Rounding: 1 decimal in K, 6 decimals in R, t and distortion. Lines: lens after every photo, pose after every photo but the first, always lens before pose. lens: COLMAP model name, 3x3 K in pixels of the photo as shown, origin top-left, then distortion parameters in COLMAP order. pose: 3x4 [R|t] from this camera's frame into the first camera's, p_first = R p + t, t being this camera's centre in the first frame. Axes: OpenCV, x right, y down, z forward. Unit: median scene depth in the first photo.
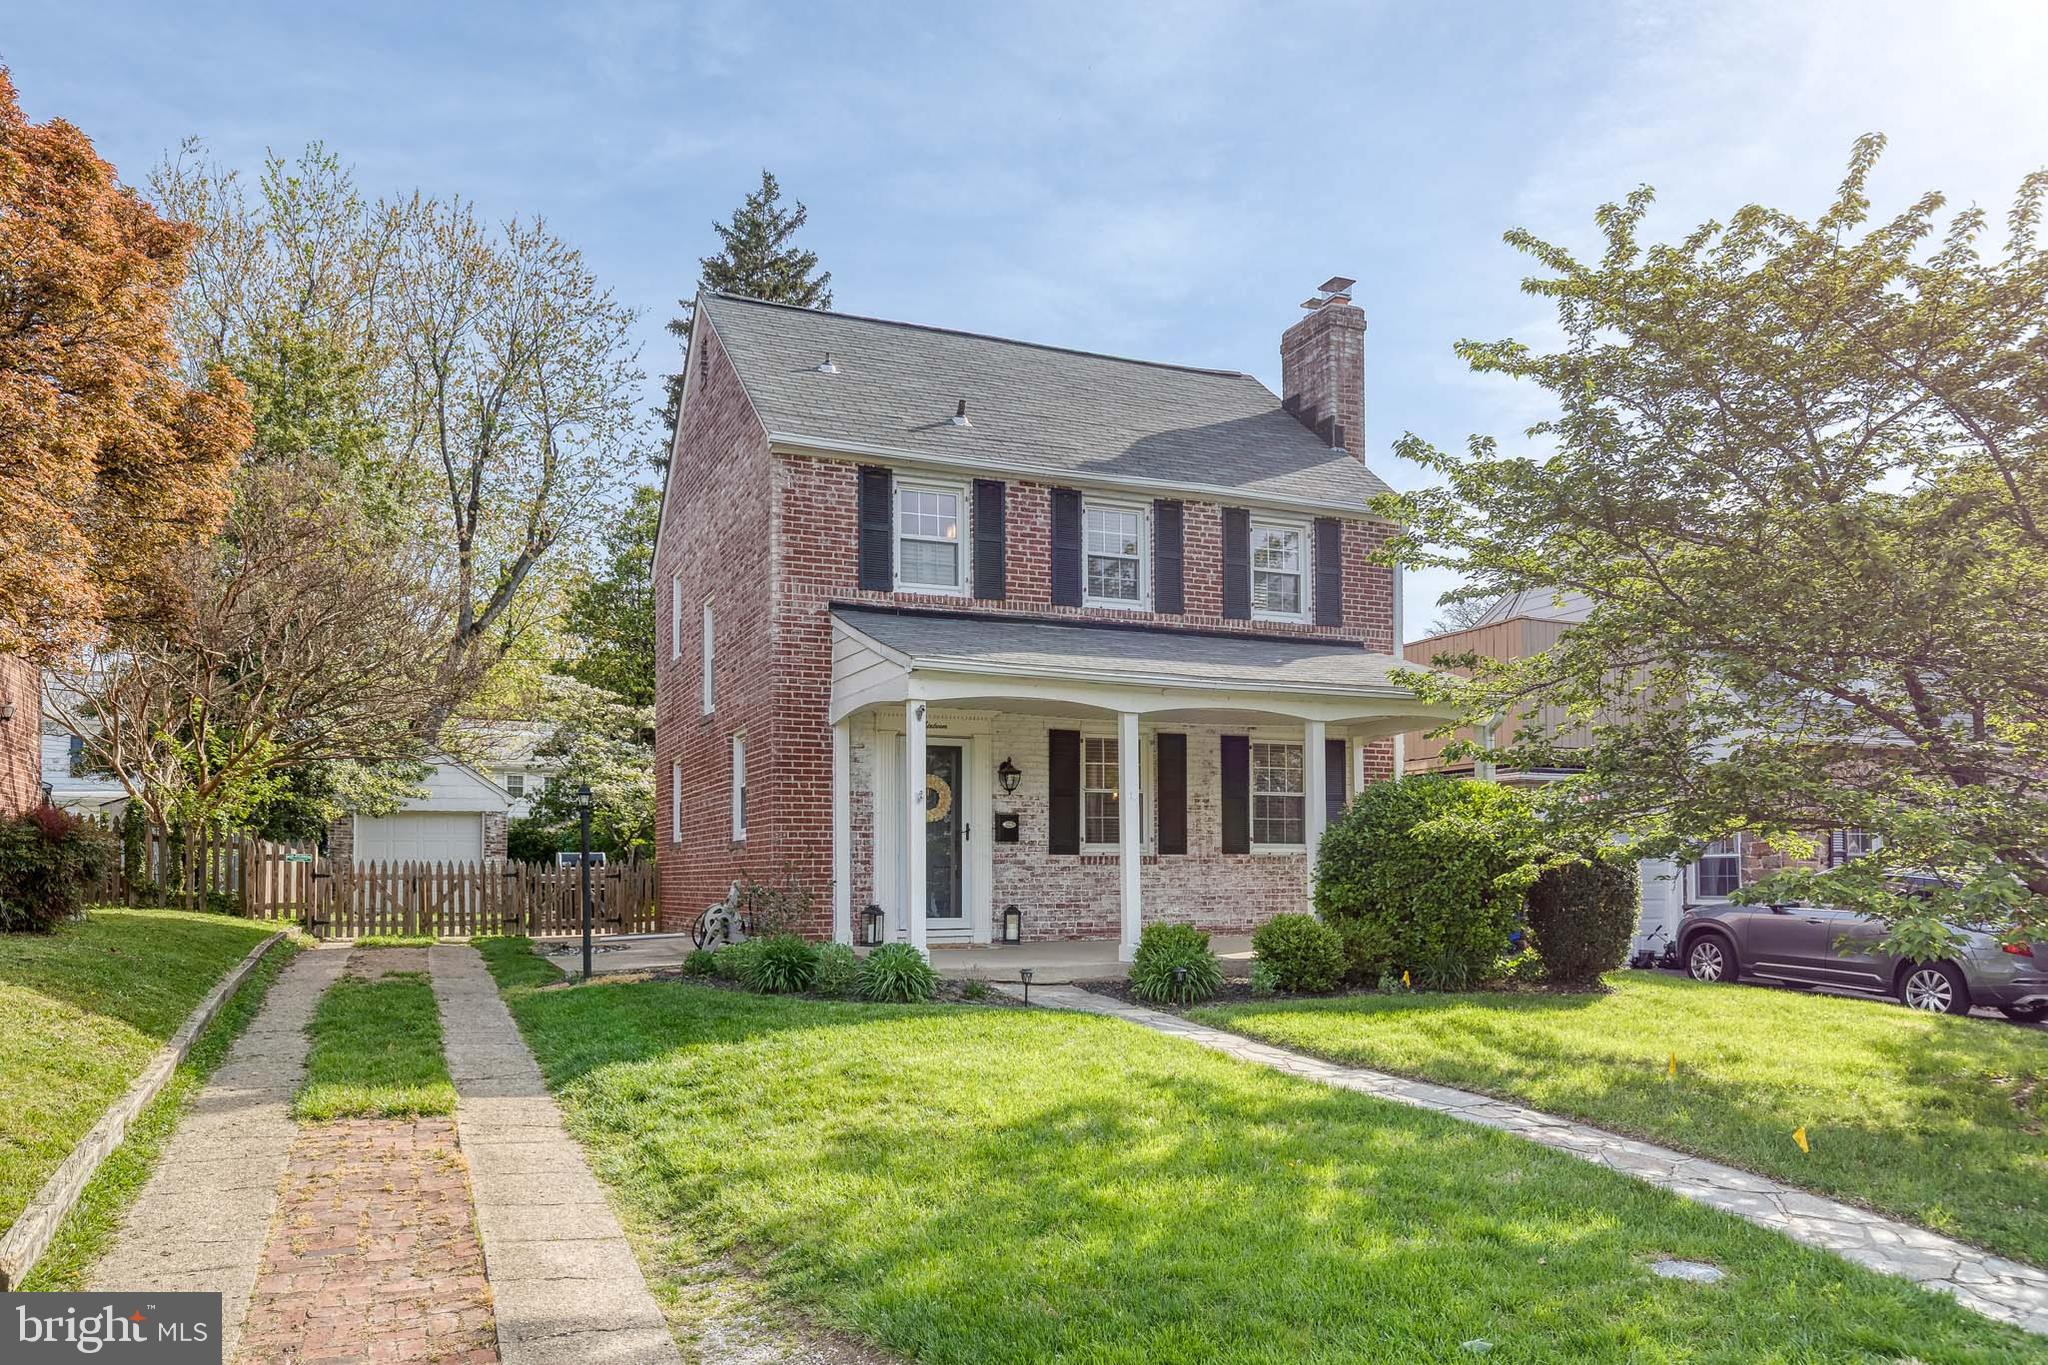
lens RADIAL K [[1446.0, 0, 1058.1], [0, 1446.0, 813.9], [0, 0, 1]] dist [0.003042, -0.001876]
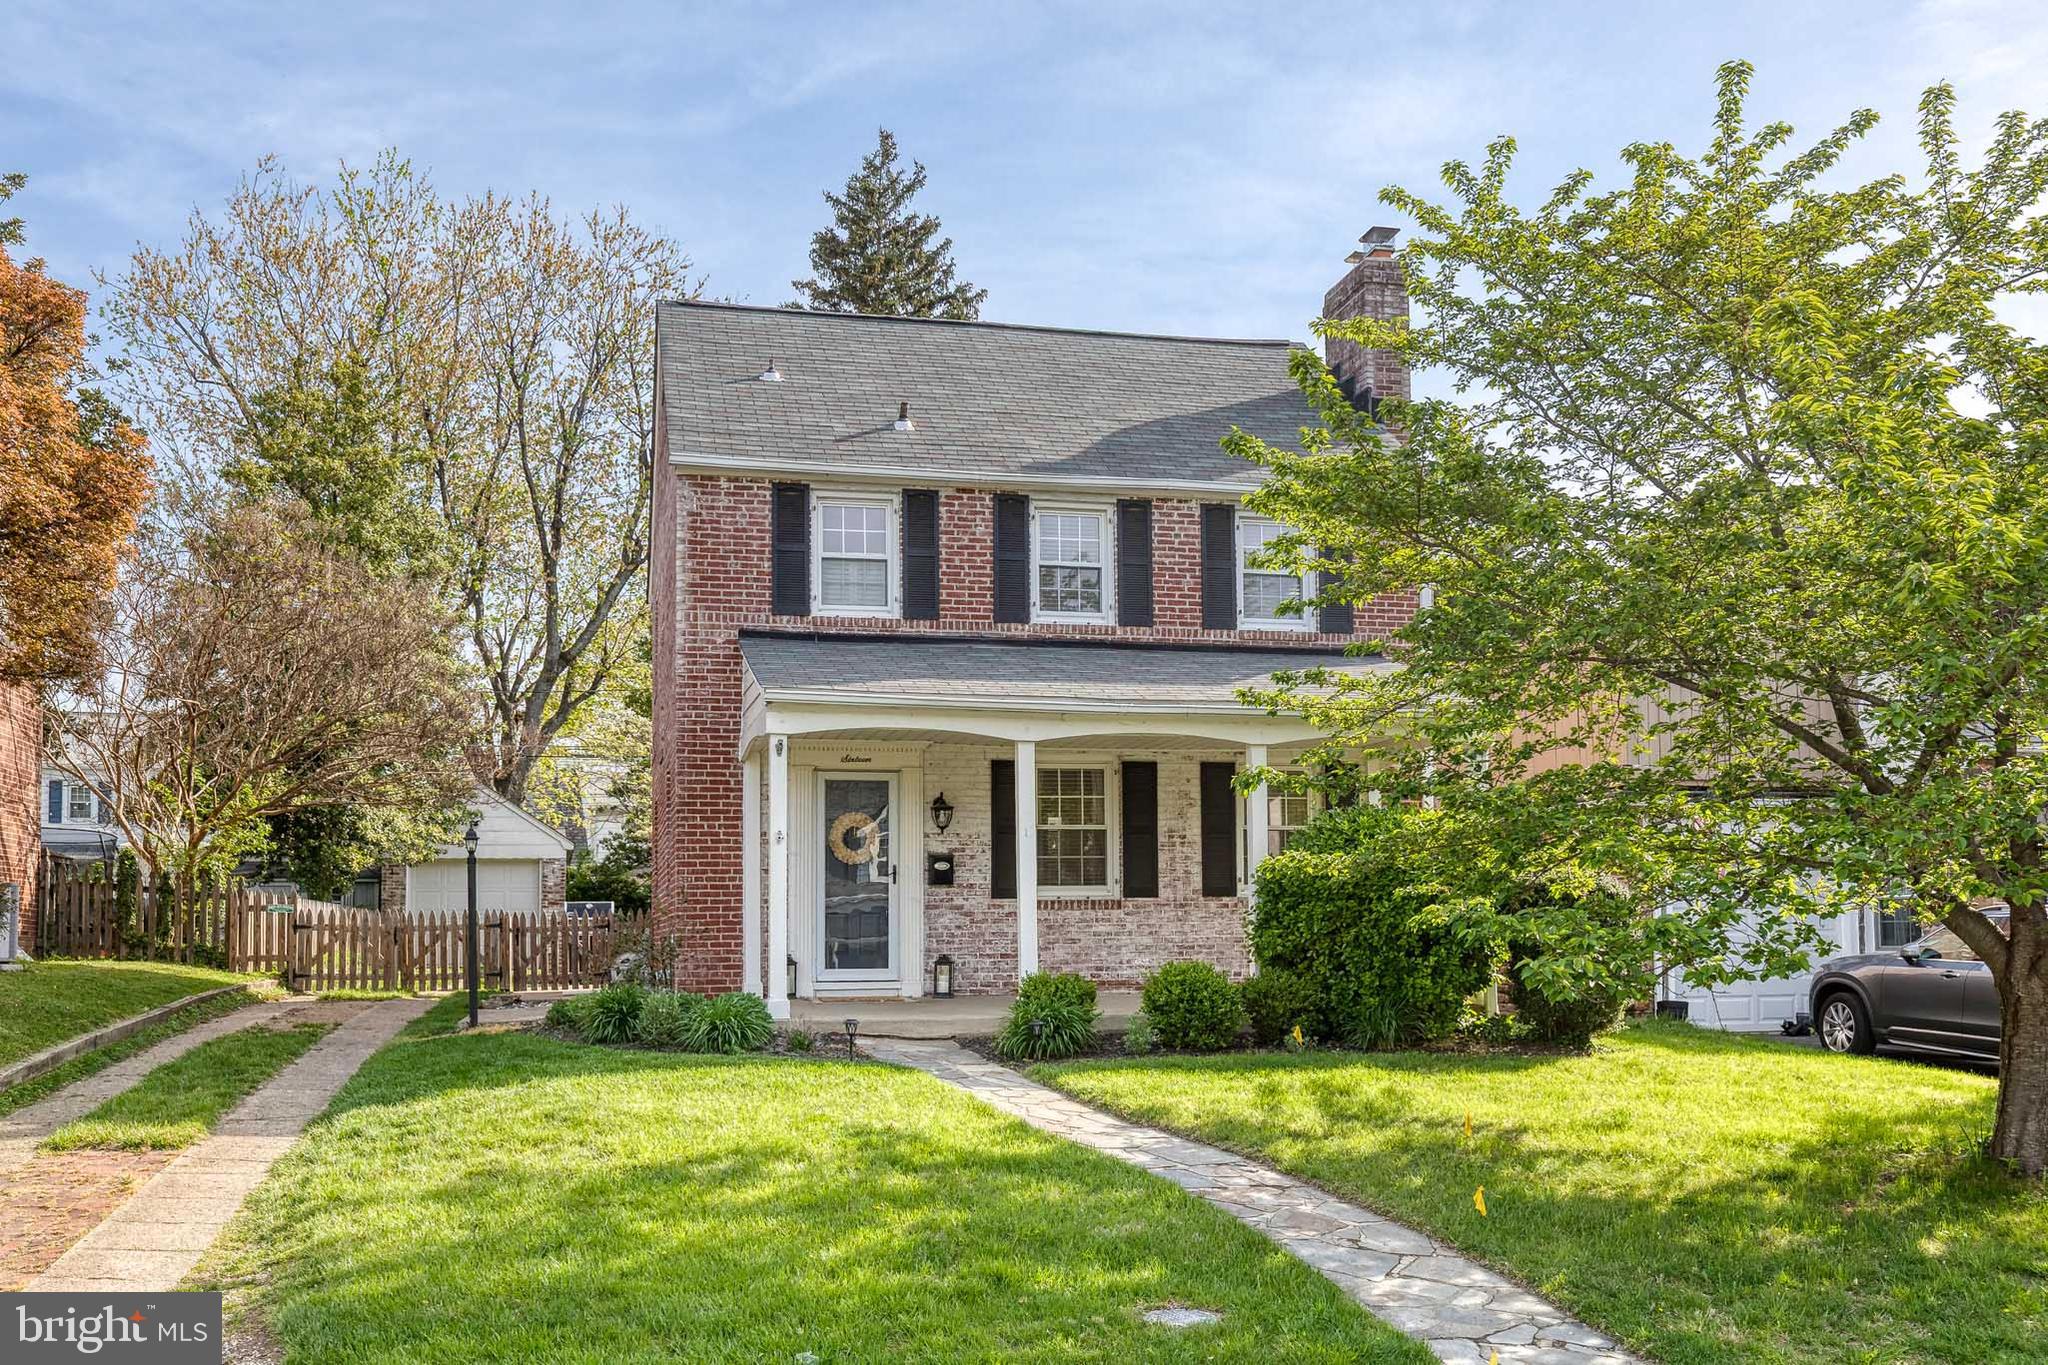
lens RADIAL K [[1753.1, 0, 1023.2], [0, 1753.1, 810.8], [0, 0, 1]] dist [0.003038, 0.008468]
pose [[0.981907, -0.016696, -0.188629, 0.217886], [0.011848, 0.999571, -0.026800, 0.002810], [0.188995, 0.024080, 0.981683, -0.069860]]
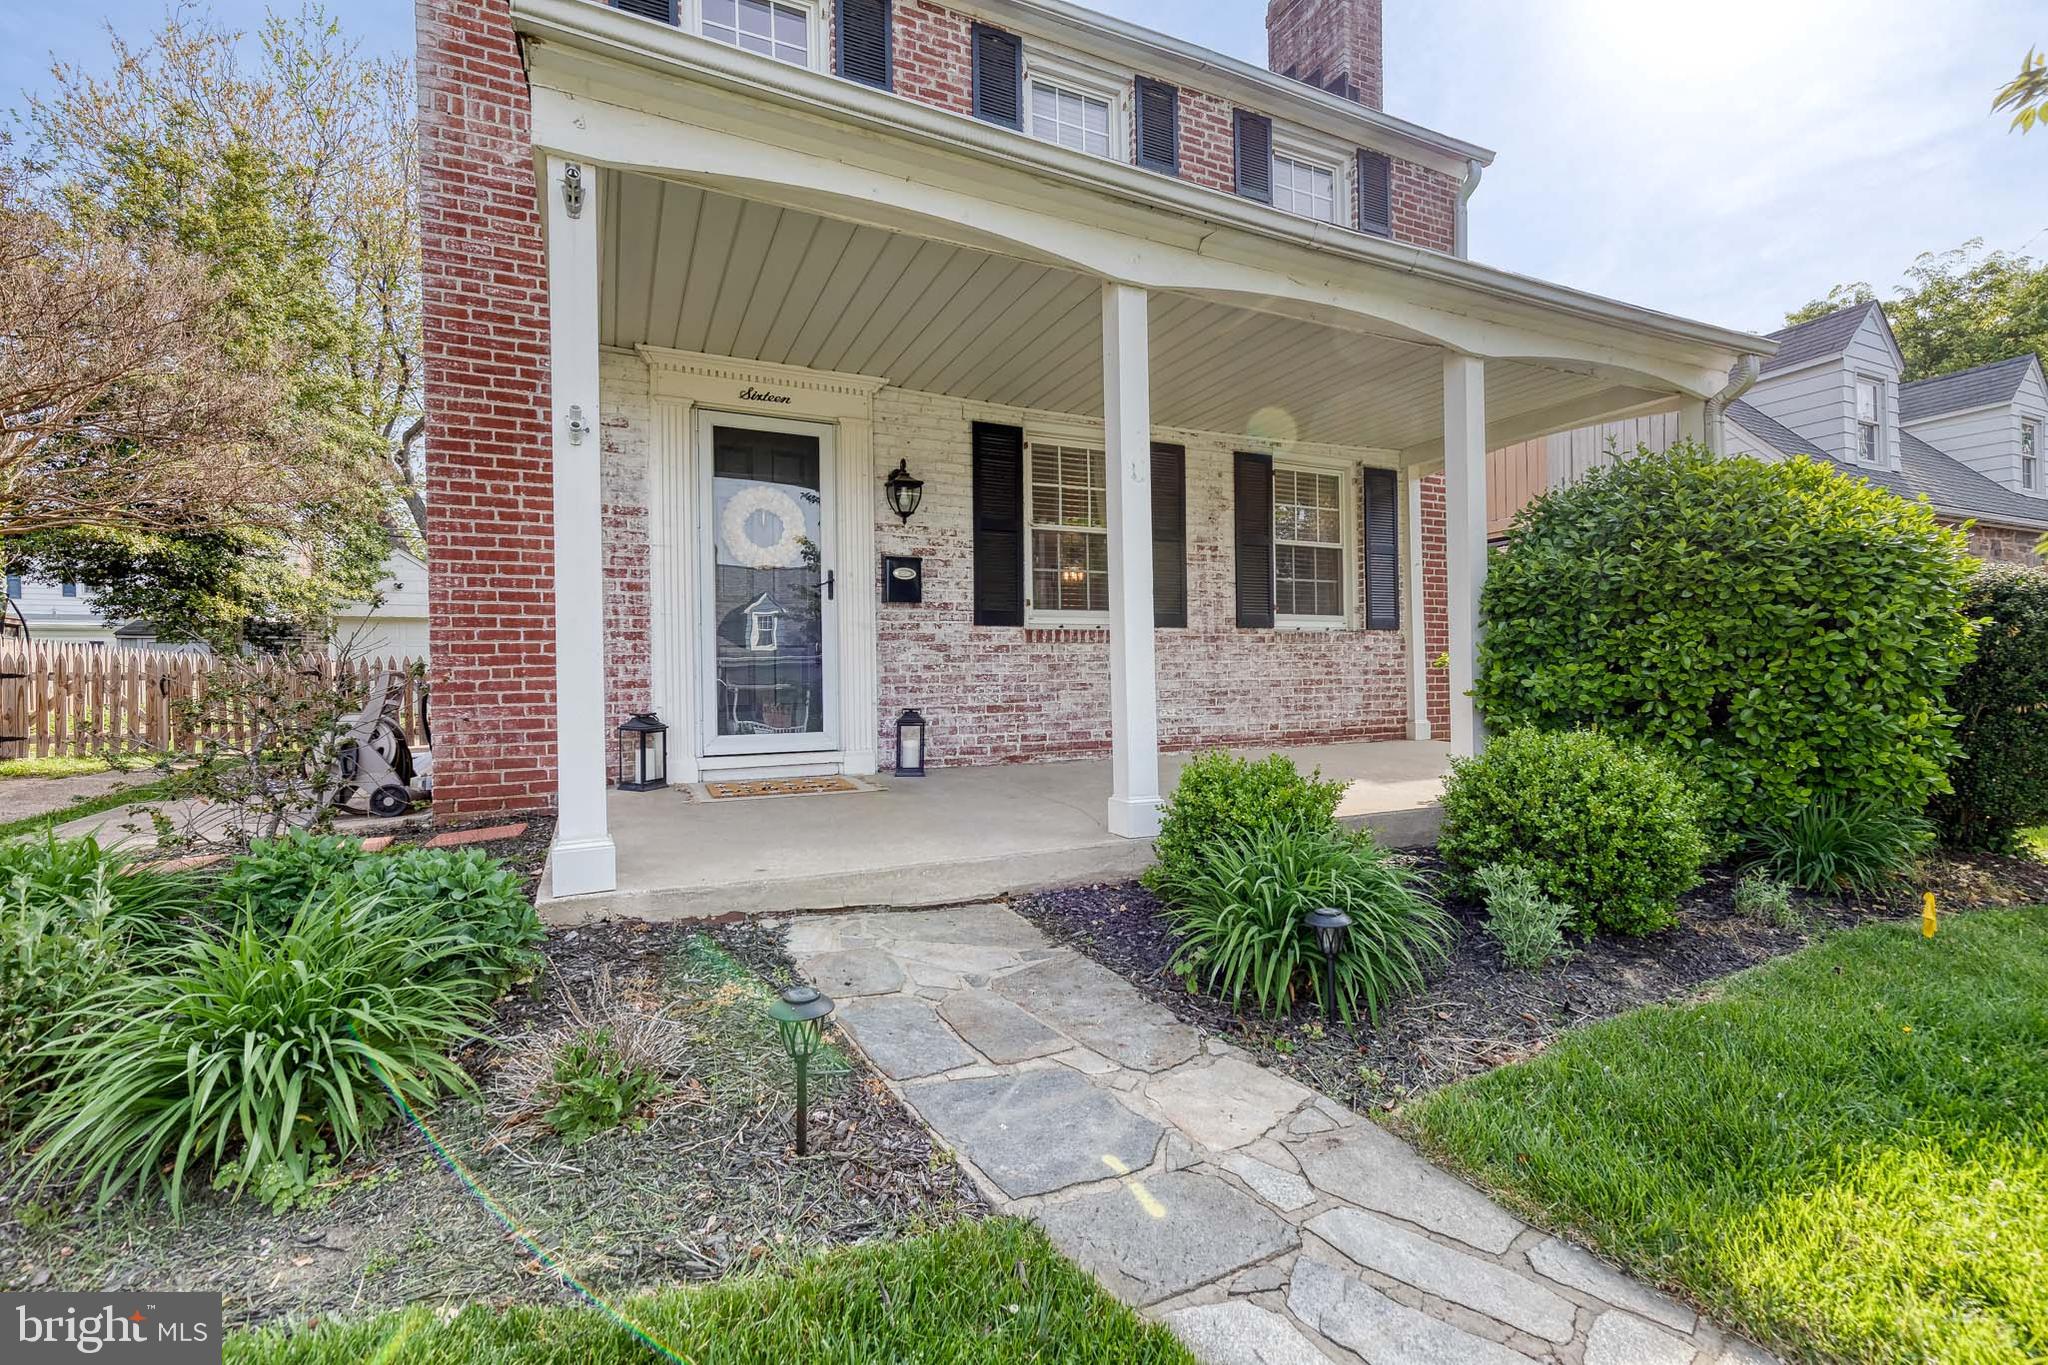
lens RADIAL K [[904.3, 0, 1044.7], [0, 904.3, 682.8], [0, 0, 1]] dist [0.002997, -0.000969]
pose [[0.999424, -0.010422, 0.032296, 0.010841], [0.008901, 0.998862, 0.046866, 0.034213], [-0.032748, -0.046552, 0.998379, 0.607323]]
